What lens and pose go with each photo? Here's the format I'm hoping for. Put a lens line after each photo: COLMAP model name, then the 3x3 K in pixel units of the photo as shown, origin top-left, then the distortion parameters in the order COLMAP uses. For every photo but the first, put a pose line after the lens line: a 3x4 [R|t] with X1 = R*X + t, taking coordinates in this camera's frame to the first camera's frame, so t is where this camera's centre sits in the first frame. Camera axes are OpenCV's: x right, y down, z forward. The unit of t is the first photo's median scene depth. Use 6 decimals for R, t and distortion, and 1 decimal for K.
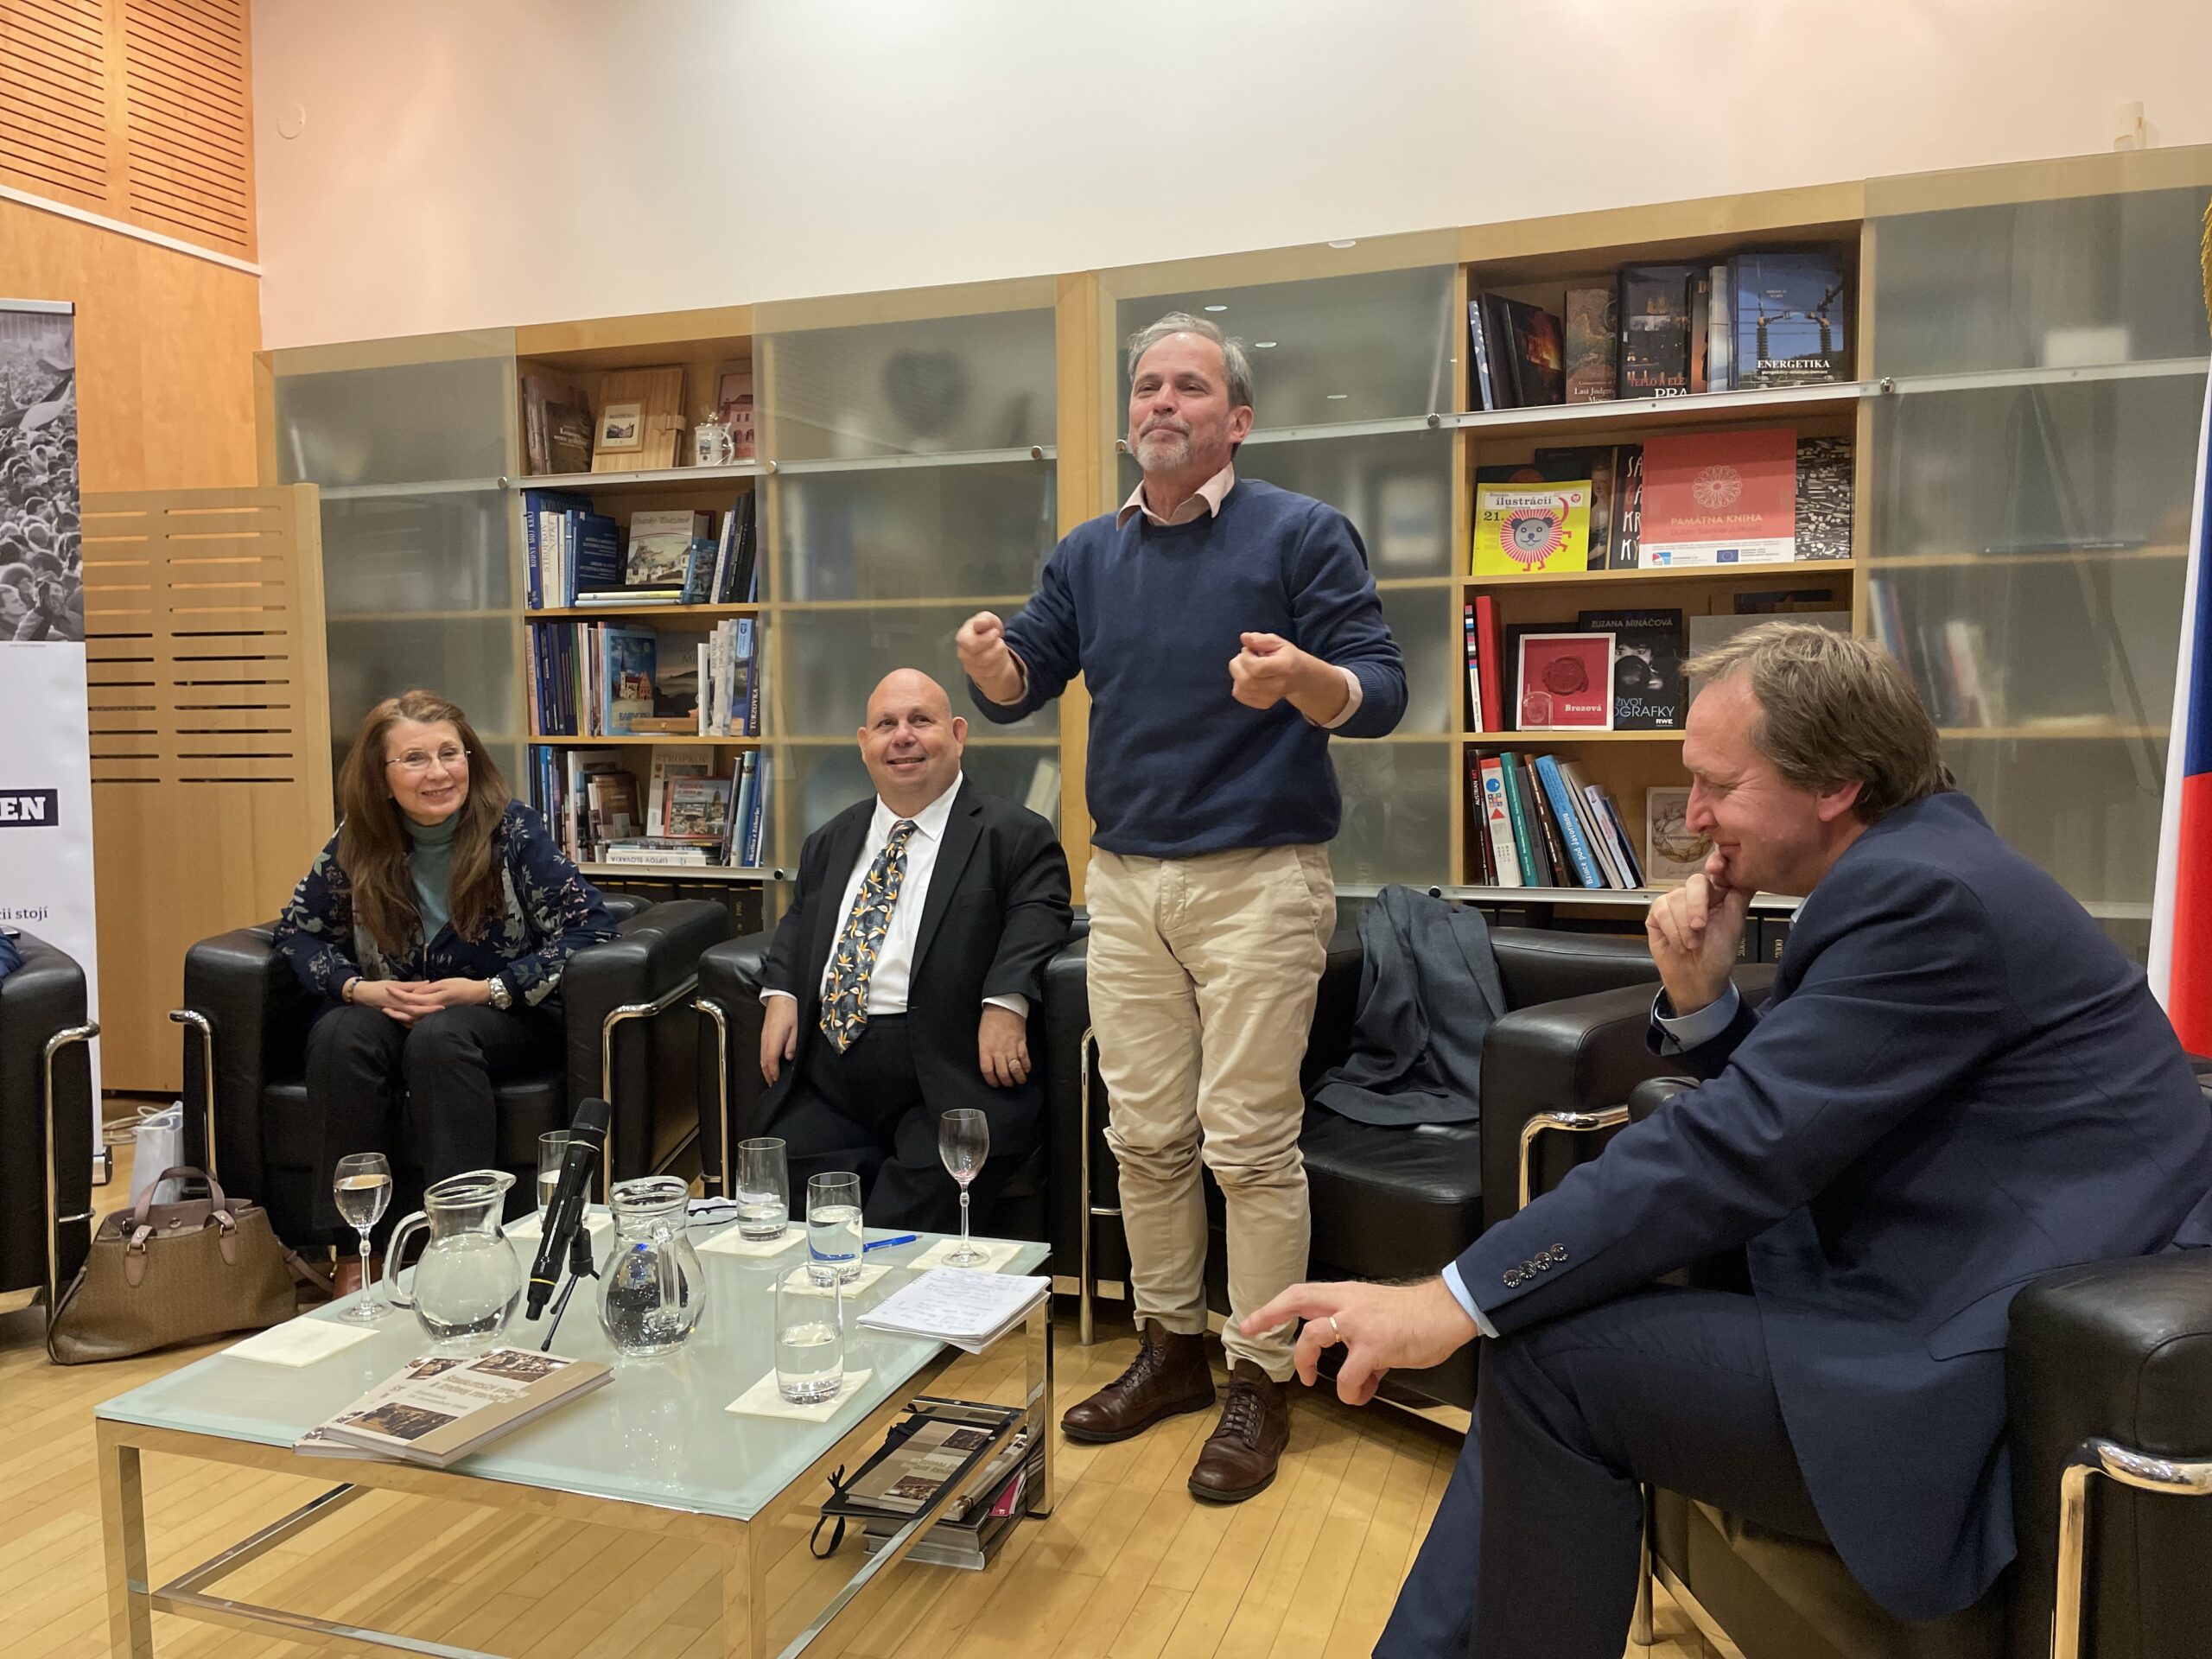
lens RADIAL K [[1669.1, 0, 1103.5], [0, 1669.1, 816.6], [0, 0, 1]] dist [0.091242, -0.117470]
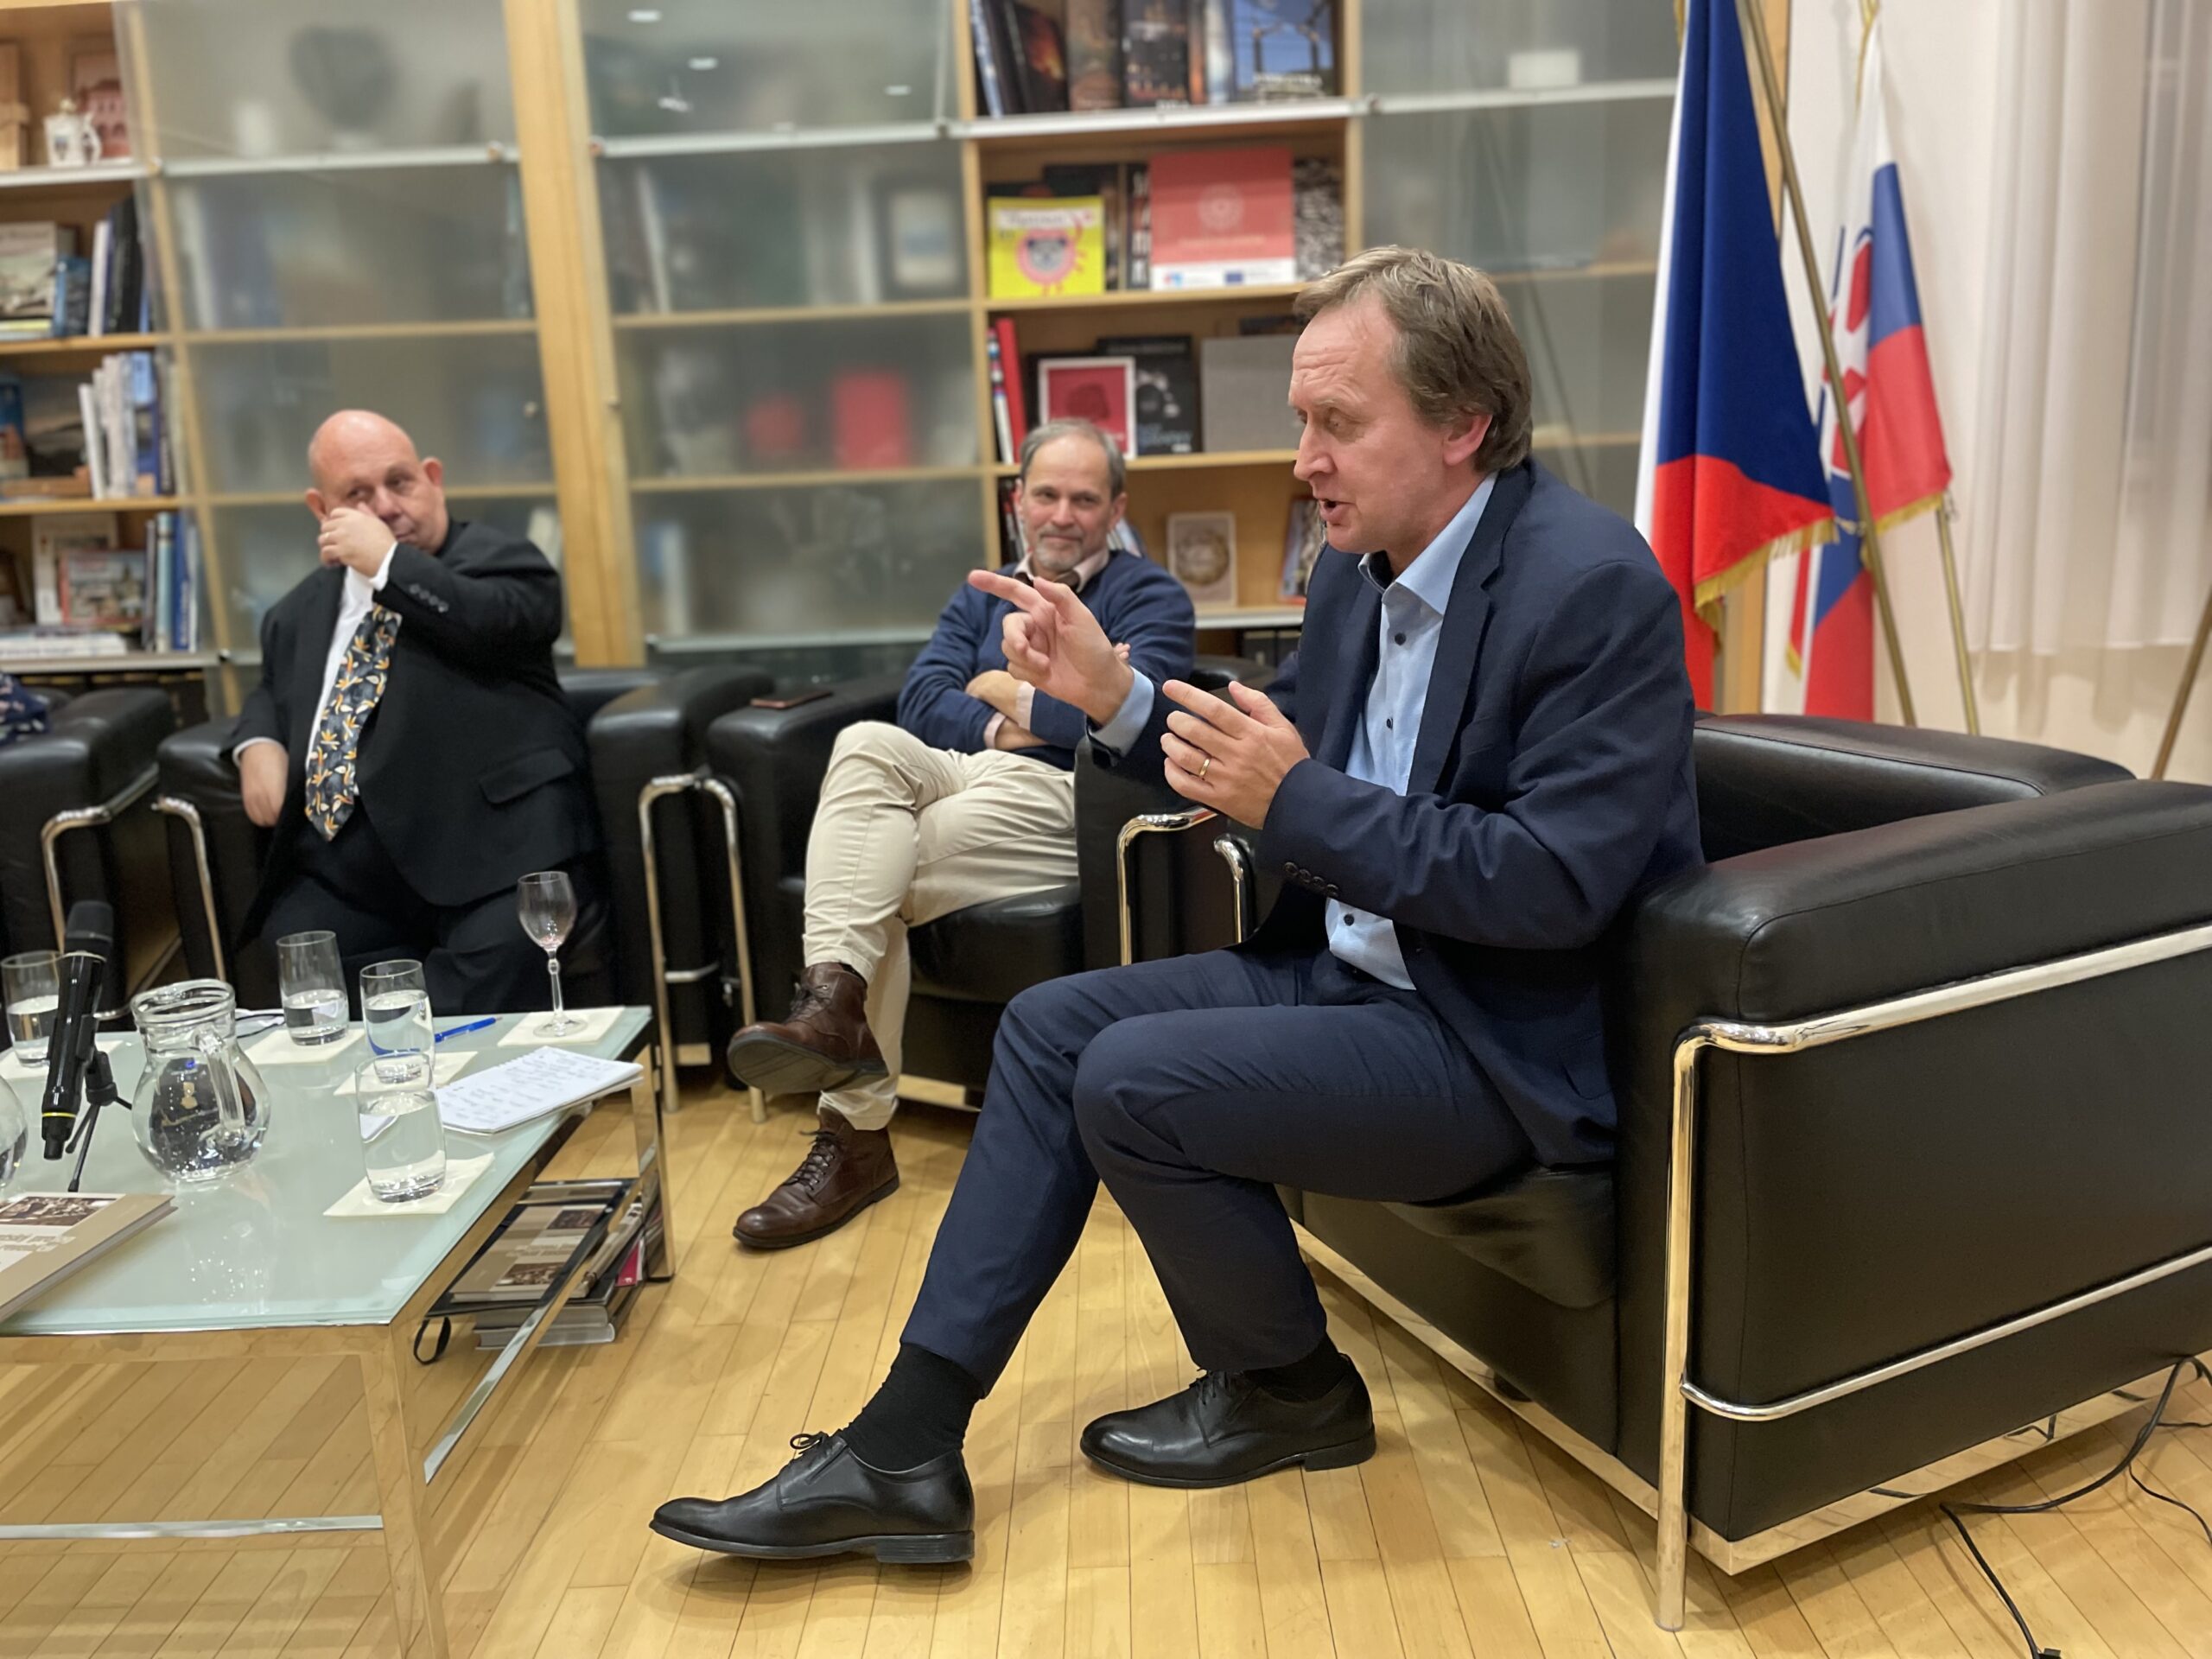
lens RADIAL K [[1669.1, 0, 1108.1], [0, 1669.1, 813.0], [0, 0, 1]] dist [0.091242, -0.117470]
pose [[0.948317, -0.094351, 0.302974, -0.039011], [0.053189, 0.988528, 0.141362, 0.016640], [-0.312836, -0.117941, 0.942456, 0.025502]]
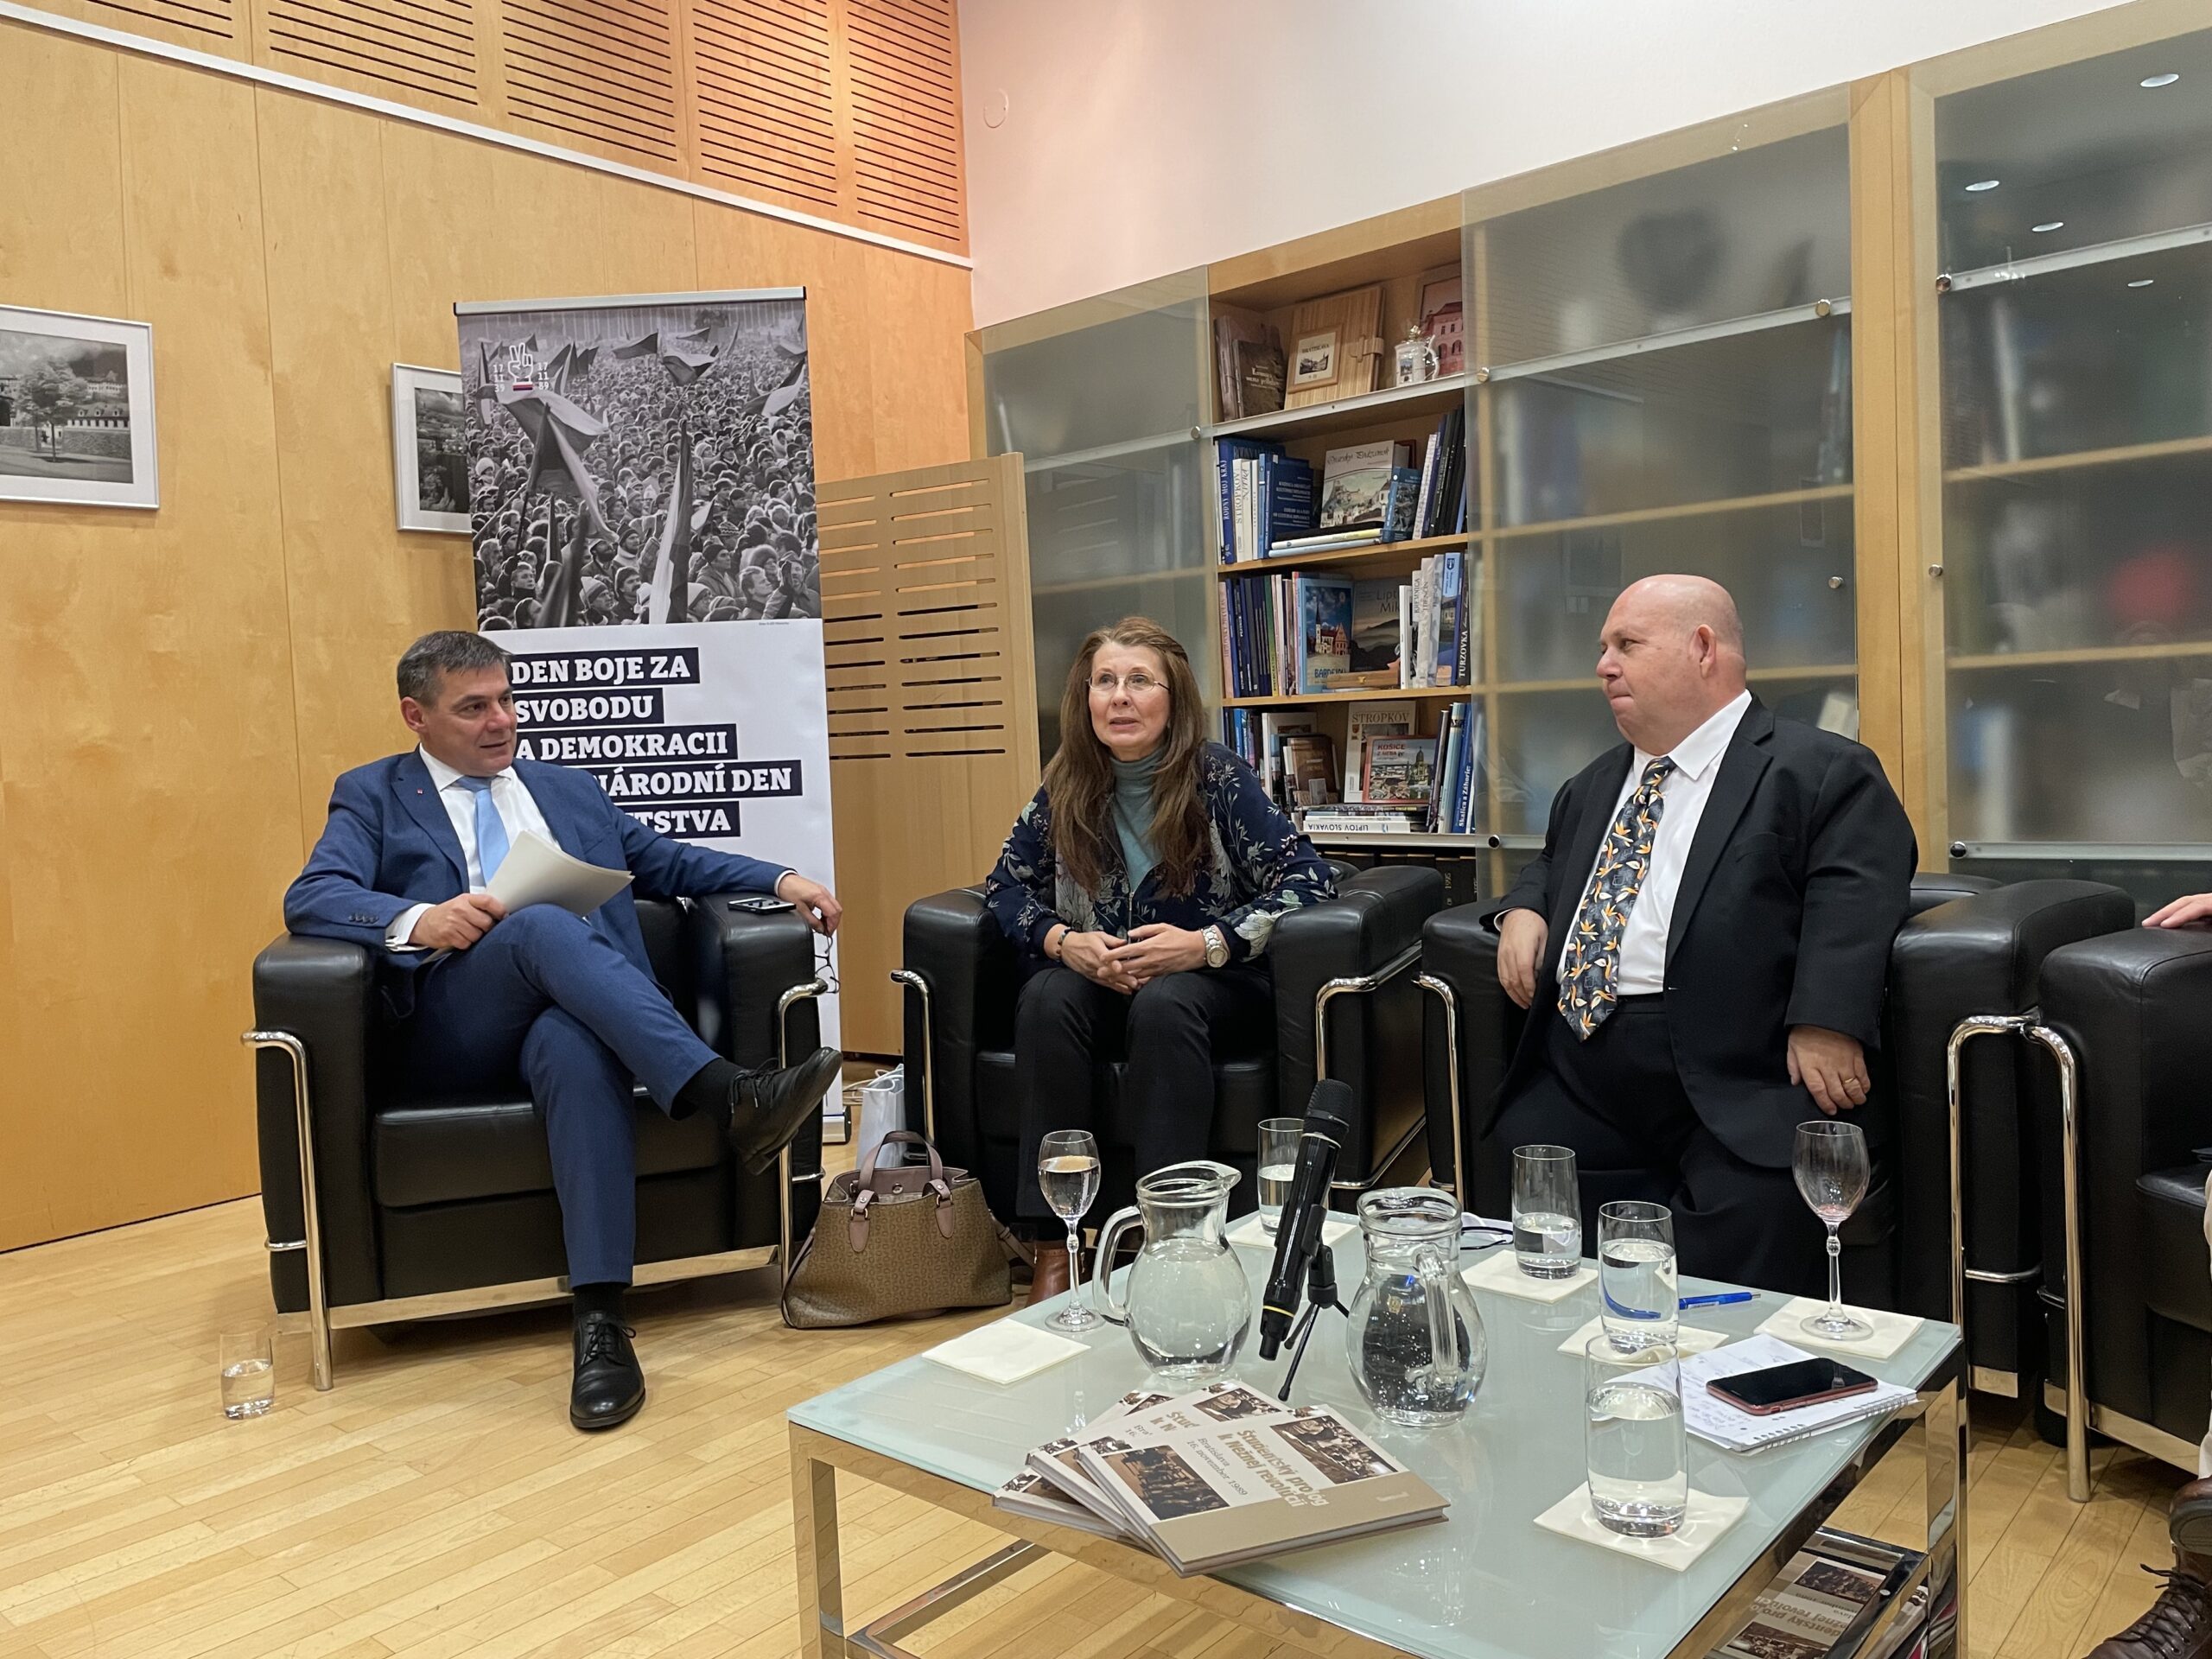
lens RADIAL K [[1669.1, 0, 1100.2], [0, 1669.1, 816.3], [0, 0, 1]] dist [0.091242, -0.117470]
pose [[0.923000, -0.013356, -0.384567, -0.053747], [0.013510, 0.999906, -0.002300, 0.023984], [0.384562, -0.003073, 0.923094, 0.127446]]
